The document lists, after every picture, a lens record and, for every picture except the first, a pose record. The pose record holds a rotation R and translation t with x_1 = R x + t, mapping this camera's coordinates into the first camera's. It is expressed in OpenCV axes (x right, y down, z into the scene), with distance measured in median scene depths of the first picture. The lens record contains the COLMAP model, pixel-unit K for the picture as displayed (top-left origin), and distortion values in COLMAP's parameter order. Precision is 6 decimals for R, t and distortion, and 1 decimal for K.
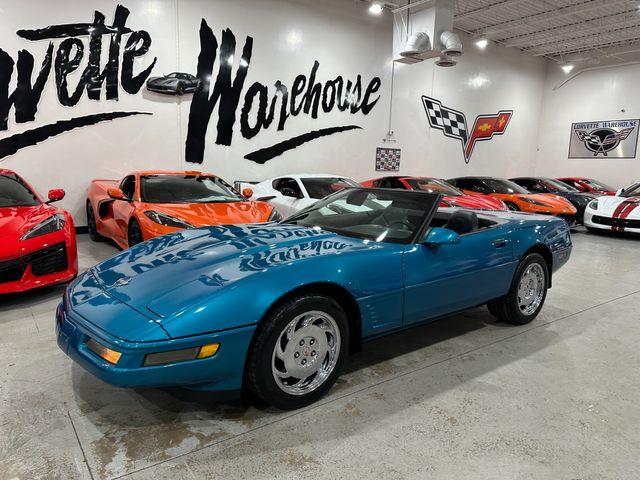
lens RADIAL K [[452.8, 0, 320.0], [0, 452.8, 240.0], [0, 0, 1]] dist [0.077492, -0.102891]
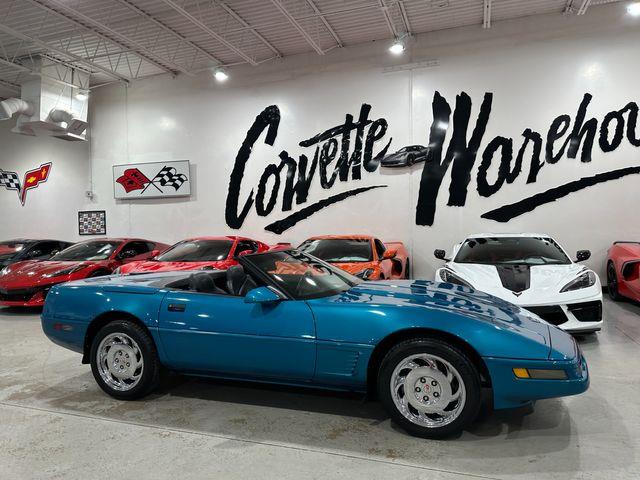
lens RADIAL K [[447.2, 0, 321.4], [0, 447.2, 235.7], [0, 0, 1]] dist [0.095363, -0.138185]
pose [[0.562755, -0.019147, -0.826402, 0.437635], [-0.094959, 0.991616, -0.087639, -0.032689], [0.821151, 0.127793, 0.556219, 0.231653]]
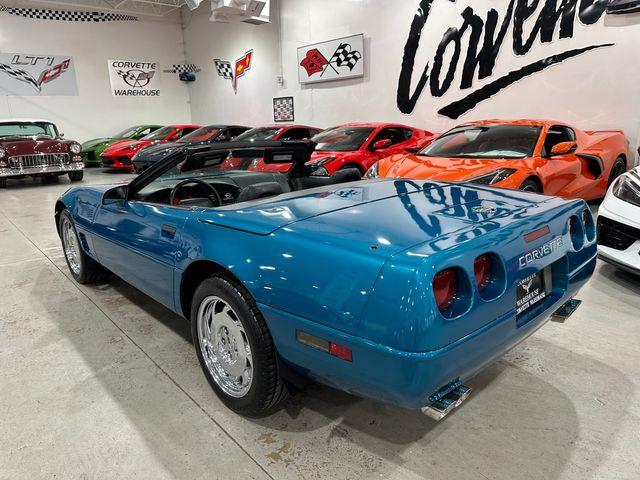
lens RADIAL K [[450.3, 0, 316.6], [0, 450.3, 233.6], [0, 0, 1]] dist [0.061545, -0.095180]
pose [[0.064900, 0.219353, -0.973485, 0.389153], [-0.125316, 0.969610, 0.210125, -0.057404], [0.989992, 0.108356, 0.090416, 0.432689]]
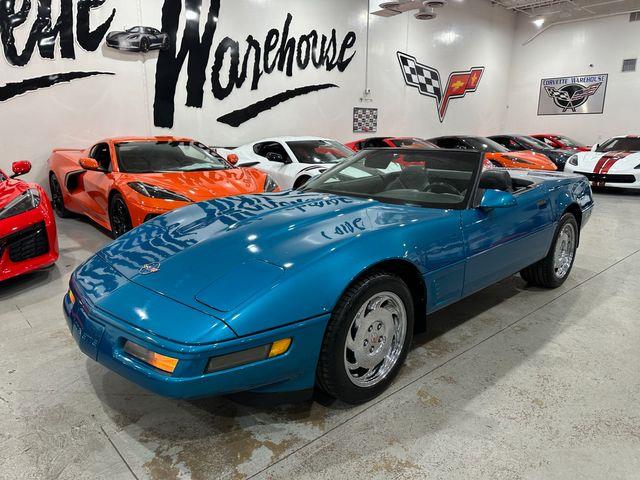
lens RADIAL K [[457.2, 0, 321.0], [0, 457.2, 239.9], [0, 0, 1]] dist [0.029786, -0.038317]
pose [[0.995128, -0.045766, 0.087322, -0.052089], [0.039046, 0.996253, 0.077170, -0.003606], [-0.090527, -0.073385, 0.993187, 0.039543]]
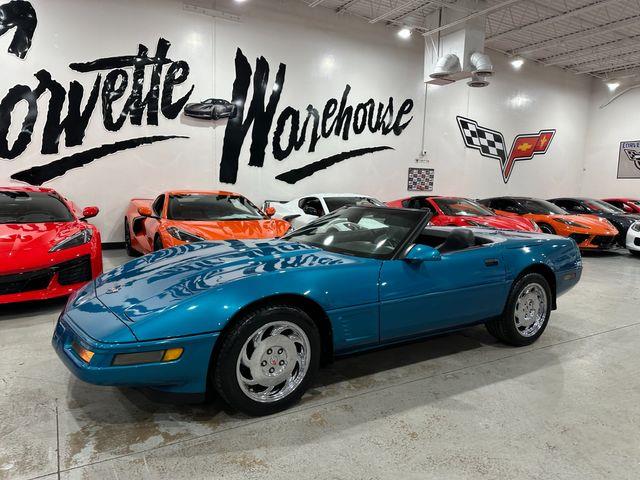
lens RADIAL K [[449.9, 0, 320.0], [0, 449.9, 240.0], [0, 0, 1]] dist [0.096671, -0.130579]
pose [[0.994423, 0.012327, -0.104745, 0.046800], [-0.016916, 0.998930, -0.043032, 0.003083], [0.104102, 0.044564, 0.993568, -0.009608]]
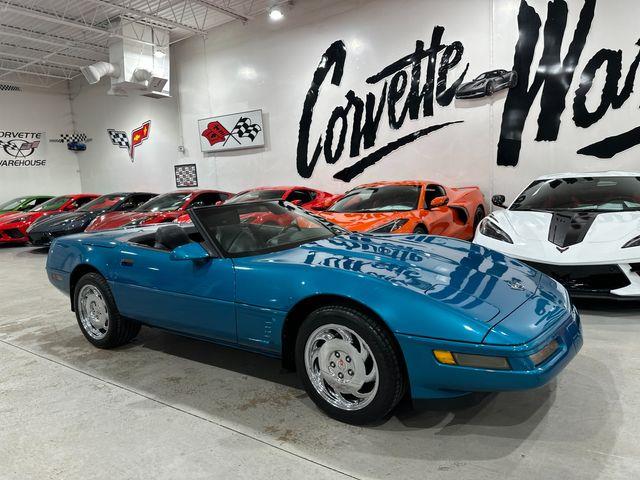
lens RADIAL K [[447.2, 0, 321.4], [0, 447.2, 235.7], [0, 0, 1]] dist [0.095363, -0.138185]
pose [[0.315013, 0.079165, -0.945780, 0.455553], [-0.085819, 0.994809, 0.054685, -0.049714], [0.945199, 0.063939, 0.320172, 0.375953]]
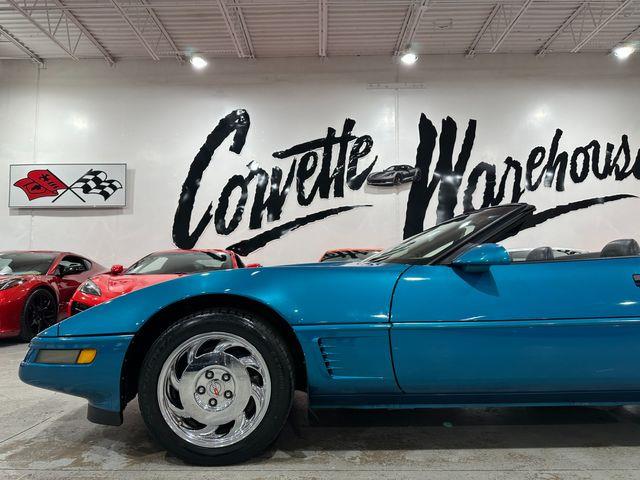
lens RADIAL K [[447.2, 0, 321.4], [0, 447.2, 235.7], [0, 0, 1]] dist [0.095363, -0.138185]
pose [[0.796110, -0.083392, -0.599379, 0.153886], [-0.069322, 0.971372, -0.227223, 0.040568], [0.601168, 0.222445, 0.767538, 0.120434]]
